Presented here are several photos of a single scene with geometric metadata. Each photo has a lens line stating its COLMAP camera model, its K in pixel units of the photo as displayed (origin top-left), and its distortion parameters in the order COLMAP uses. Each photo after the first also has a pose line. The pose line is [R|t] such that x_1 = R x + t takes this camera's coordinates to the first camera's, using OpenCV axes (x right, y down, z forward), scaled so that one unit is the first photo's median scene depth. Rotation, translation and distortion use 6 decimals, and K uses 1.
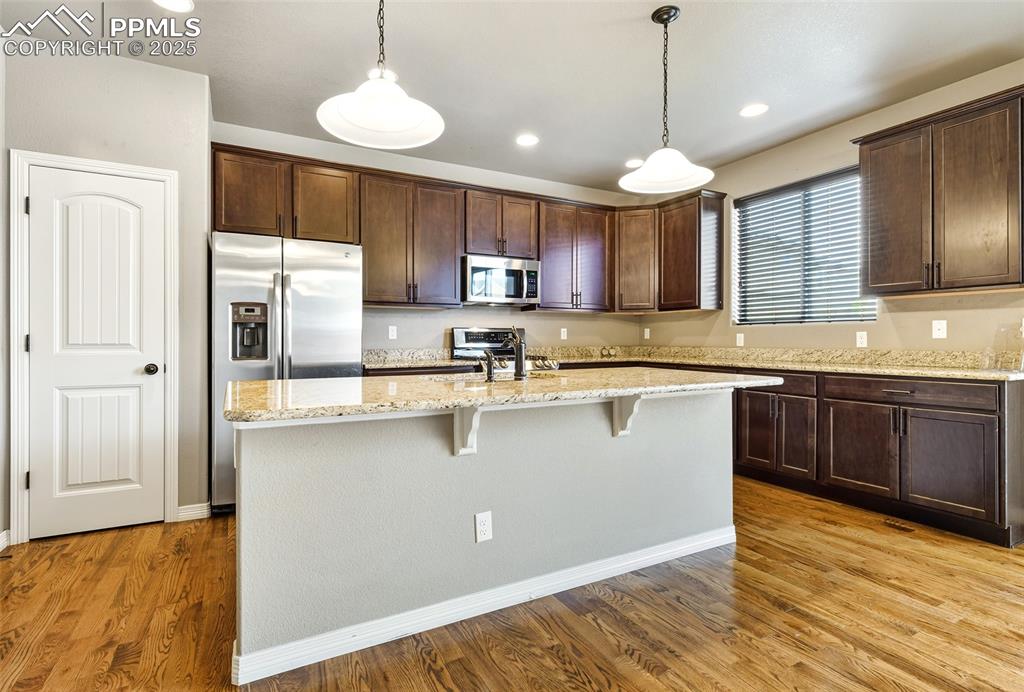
lens RADIAL K [[493.5, 0, 505.1], [0, 493.5, 347.0], [0, 0, 1]] dist [0.005953, 0.000340]
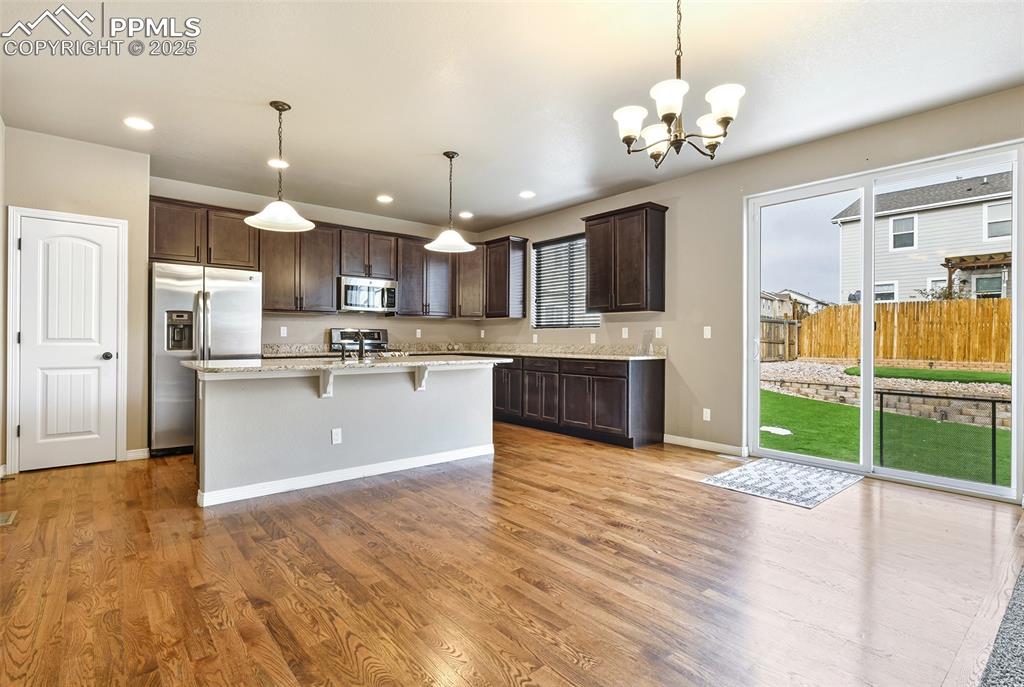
lens RADIAL K [[493.5, 0, 502.5], [0, 493.5, 342.9], [0, 0, 1]] dist [0.005953, 0.000340]
pose [[0.980441, 0.003377, 0.196783, 0.130146], [-0.002087, 0.999975, -0.006764, 0.012543], [-0.196801, 0.006221, 0.980424, -0.619647]]
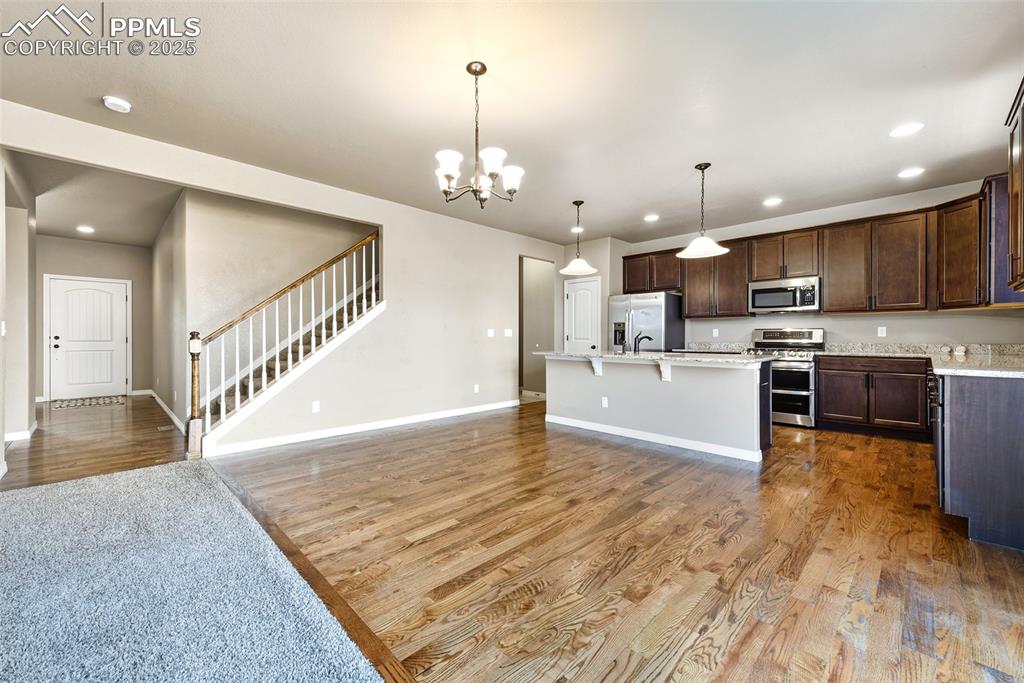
lens RADIAL K [[405.9, 0, 499.1], [0, 405.9, 333.5], [0, 0, 1]] dist [0.009740, -0.002468]
pose [[0.267124, -0.009278, -0.963618, 1.308187], [-0.016426, 0.999765, -0.014179, 0.006831], [0.963522, 0.019616, 0.266908, -0.137121]]
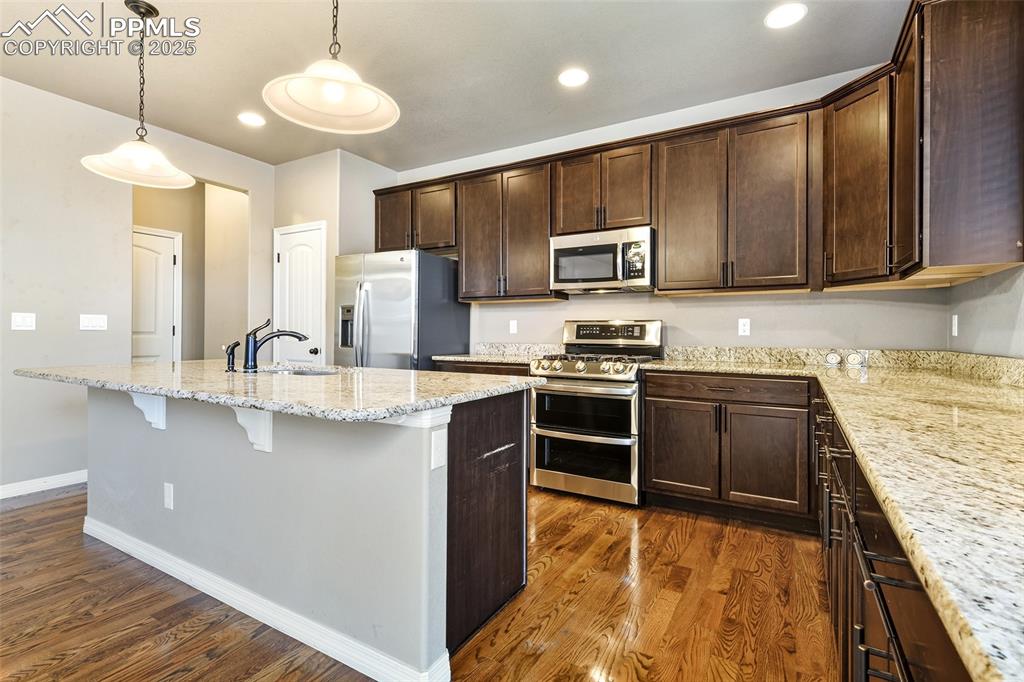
lens RADIAL K [[493.5, 0, 504.2], [0, 493.5, 319.9], [0, 0, 1]] dist [0.005953, 0.000340]
pose [[0.516643, -0.019387, -0.855981, 0.853415], [-0.021942, 0.999116, -0.035872, -0.011045], [0.855919, 0.037314, 0.515761, 0.673829]]
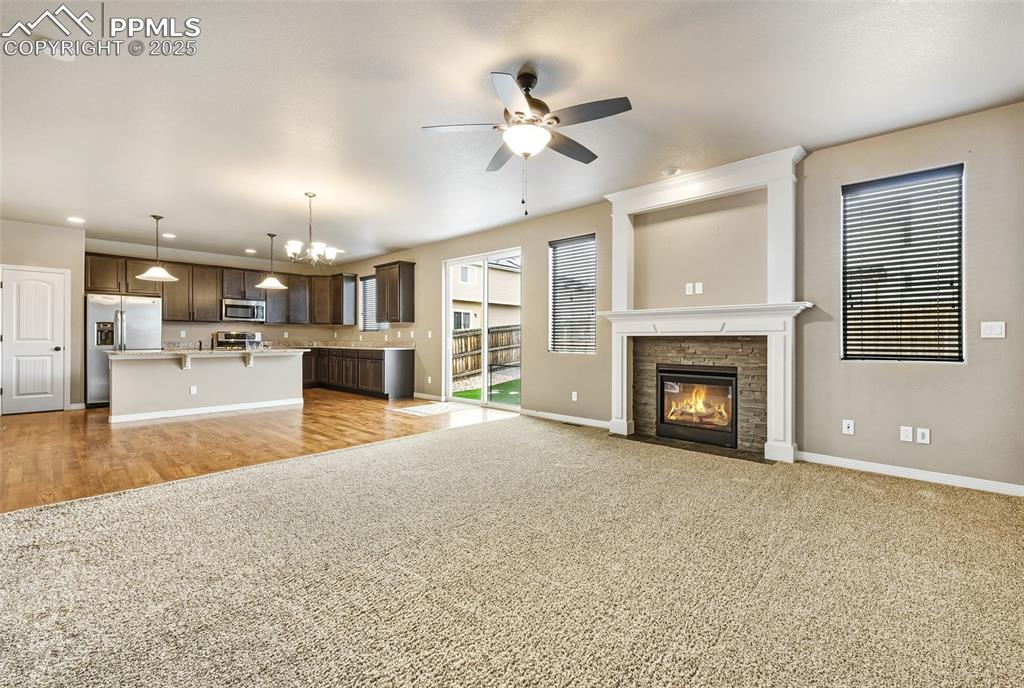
lens RADIAL K [[440.7, 0, 512.7], [0, 440.7, 342.4], [0, 0, 1]] dist [-0.001274, -0.000592]
pose [[0.947486, -0.000390, 0.319796, 0.712294], [0.002364, 0.999980, -0.005783, 0.028680], [-0.319787, 0.006235, 0.947469, -1.739468]]
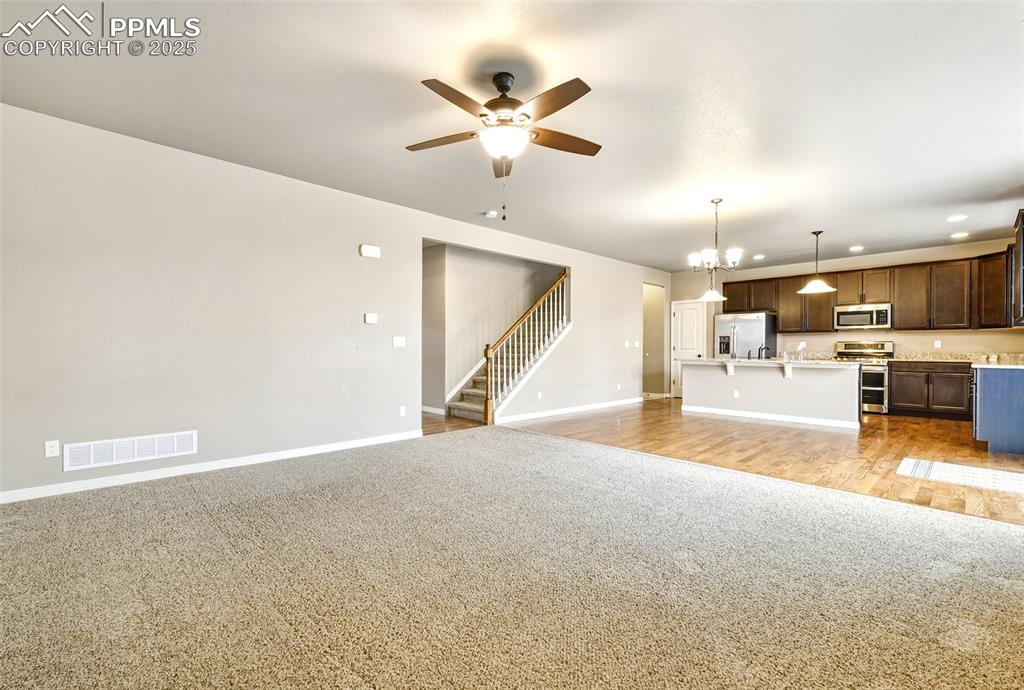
lens RADIAL K [[440.7, 0, 490.4], [0, 440.7, 345.9], [0, 0, 1]] dist [-0.001274, -0.000592]
pose [[0.239729, -0.003626, -0.970833, 1.866383], [-0.017834, 0.999808, -0.008138, 0.023934], [0.970676, 0.019265, 0.239619, -1.131706]]
